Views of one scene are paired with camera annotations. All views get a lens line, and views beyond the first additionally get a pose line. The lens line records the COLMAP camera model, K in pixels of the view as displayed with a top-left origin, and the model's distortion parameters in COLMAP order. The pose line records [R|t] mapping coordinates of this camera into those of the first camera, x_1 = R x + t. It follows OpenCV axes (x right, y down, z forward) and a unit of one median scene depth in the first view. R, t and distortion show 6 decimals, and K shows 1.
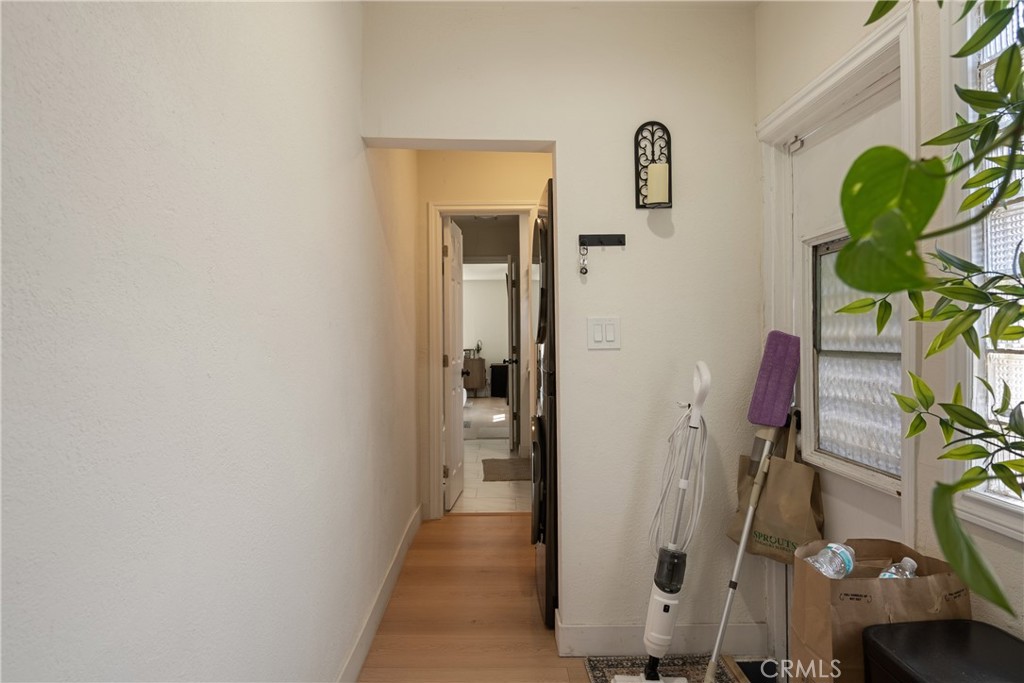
lens RADIAL K [[573.3, 0, 512.0], [0, 573.3, 341.5], [0, 0, 1]] dist [0.003579, 0.003125]
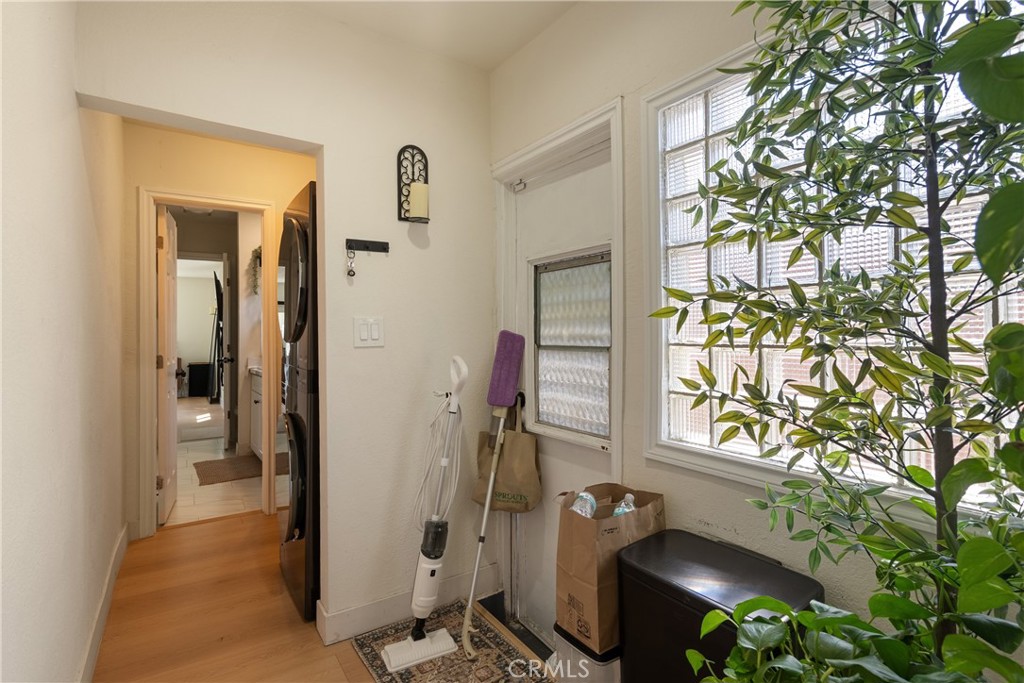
lens RADIAL K [[484.9, 0, 497.0], [0, 484.9, 336.5], [0, 0, 1]] dist [-0.000520, 0.001109]
pose [[0.849536, -0.003958, 0.527516, -0.120704], [0.006506, 0.999974, -0.002975, -0.002282], [-0.527490, 0.005959, 0.849540, 0.101327]]
